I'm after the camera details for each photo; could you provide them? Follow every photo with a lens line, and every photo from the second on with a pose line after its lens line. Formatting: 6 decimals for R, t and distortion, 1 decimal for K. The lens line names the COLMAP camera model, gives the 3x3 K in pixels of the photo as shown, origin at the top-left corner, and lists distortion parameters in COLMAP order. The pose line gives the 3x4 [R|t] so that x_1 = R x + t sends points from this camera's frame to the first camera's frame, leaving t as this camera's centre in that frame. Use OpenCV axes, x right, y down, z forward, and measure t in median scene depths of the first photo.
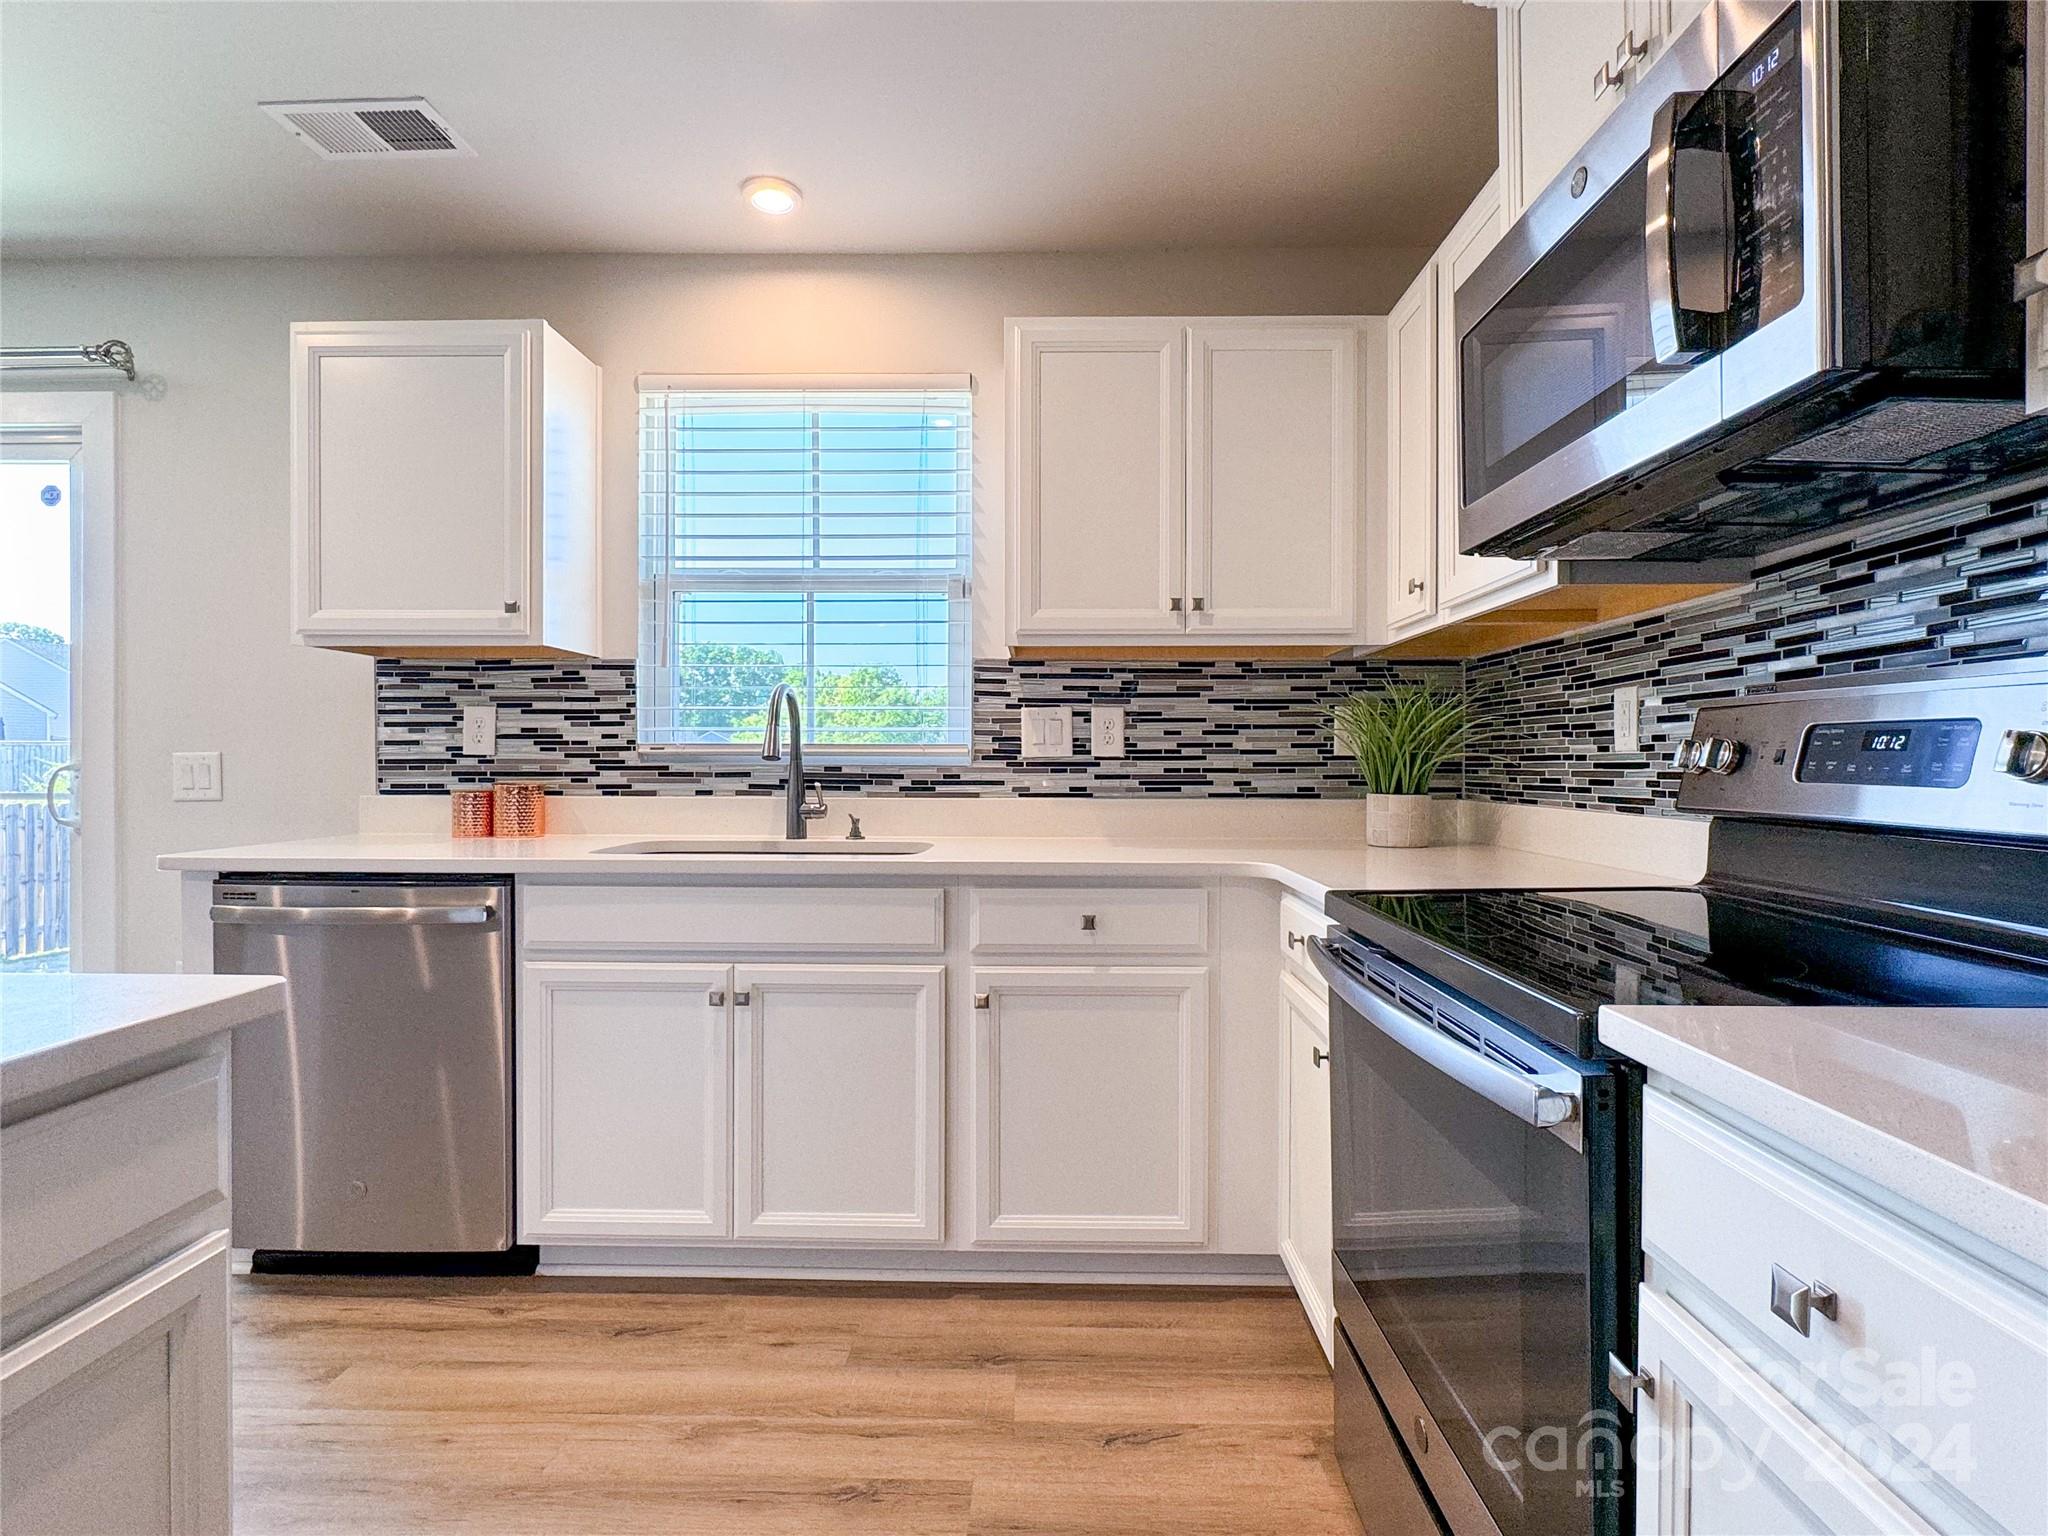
lens RADIAL K [[1039.2, 0, 993.9], [0, 1039.2, 772.5], [0, 0, 1]] dist [-0.000386, -0.000063]
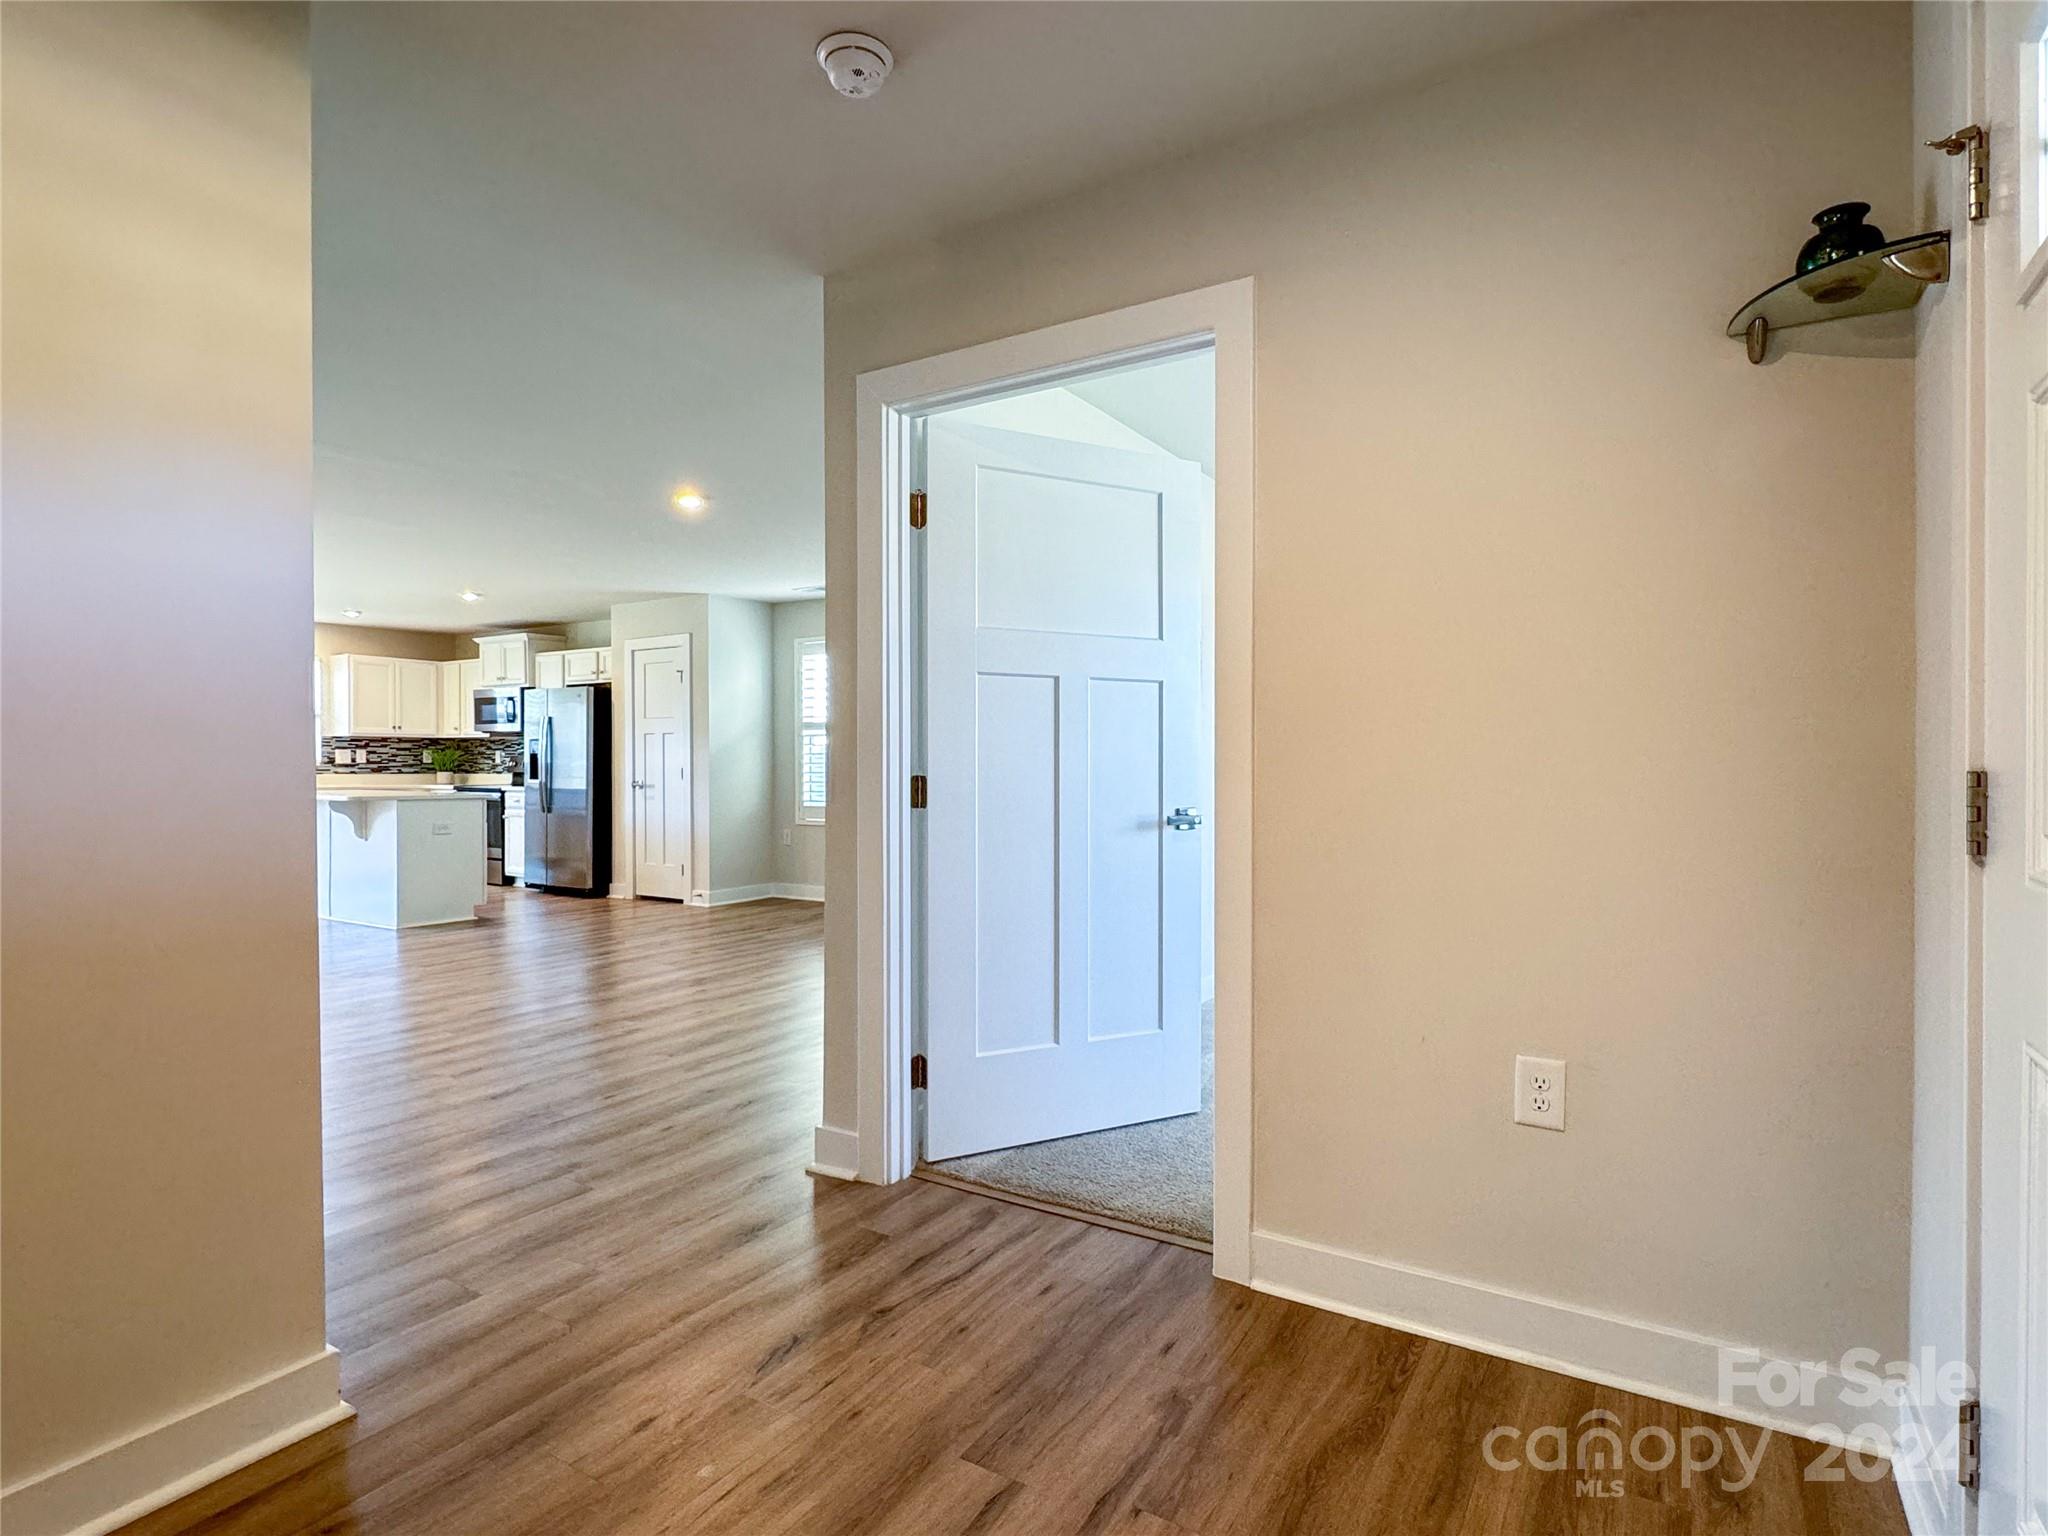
lens RADIAL K [[1052.2, 0, 1050.8], [0, 1052.2, 775.2], [0, 0, 1]] dist [-0.001950, -0.000483]
pose [[0.491483, -0.009461, 0.870836, -1.953957], [0.006012, 0.999954, 0.007470, 0.014983], [-0.870866, 0.001564, 0.491517, -2.998252]]
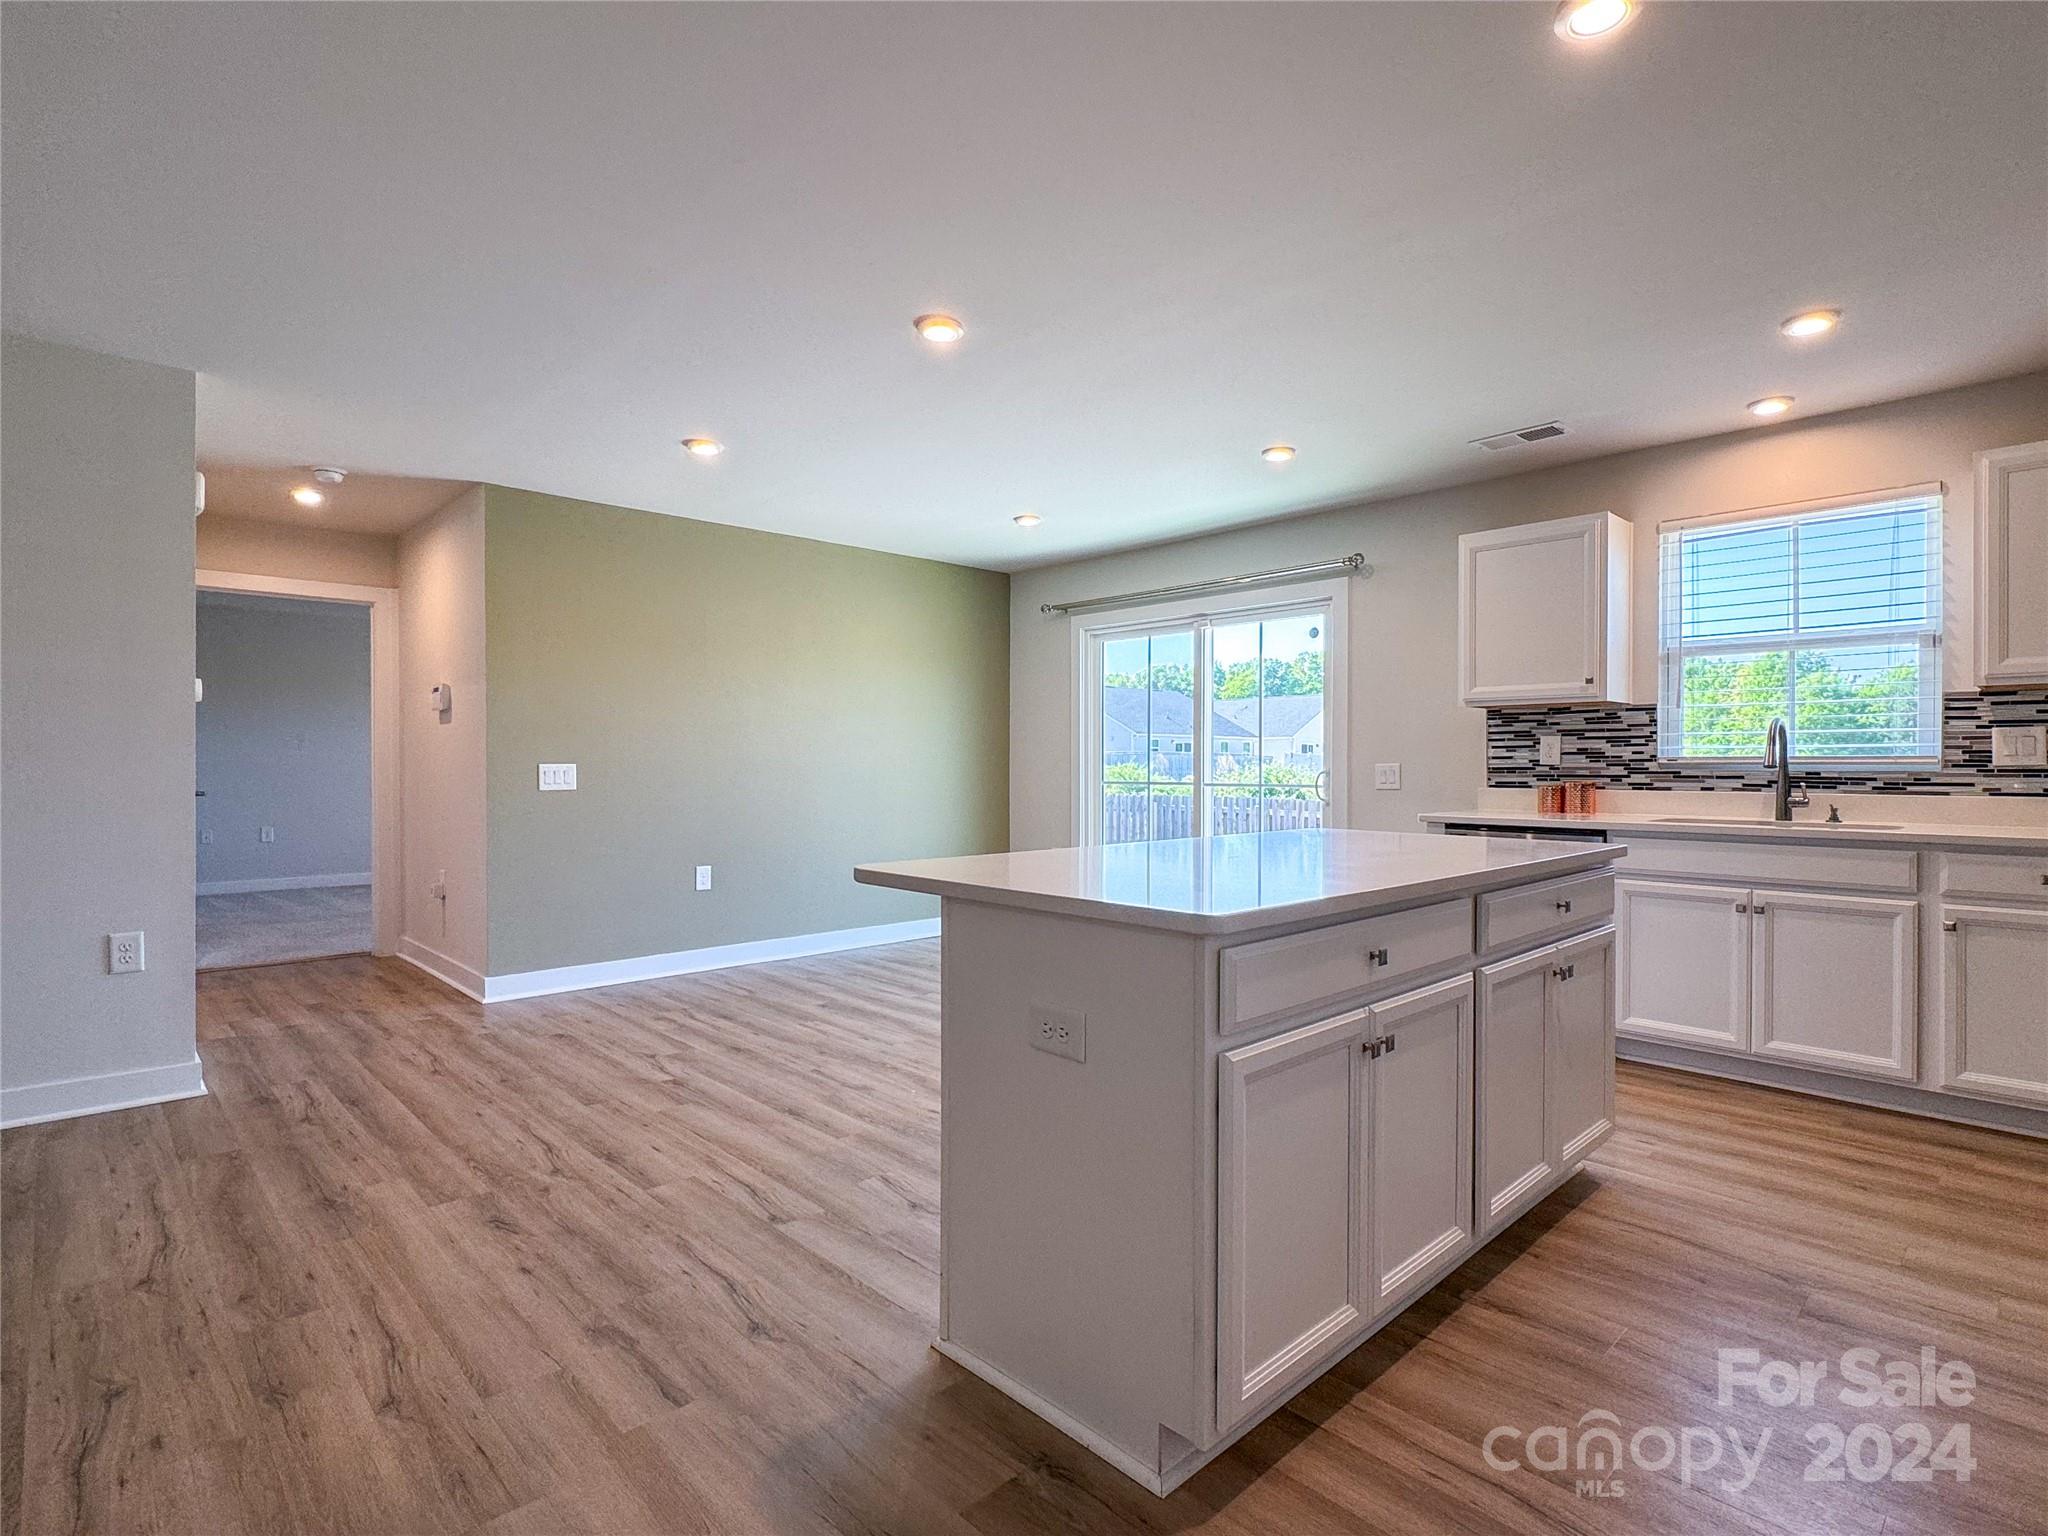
lens RADIAL K [[1027.9, 0, 1024.7], [0, 1027.9, 774.0], [0, 0, 1]] dist [-0.002868, 0.000586]
pose [[0.703100, 0.003522, -0.711082, 0.088701], [-0.005029, 0.999987, -0.000020, 0.002350], [0.711073, 0.003590, 0.703109, -0.779118]]
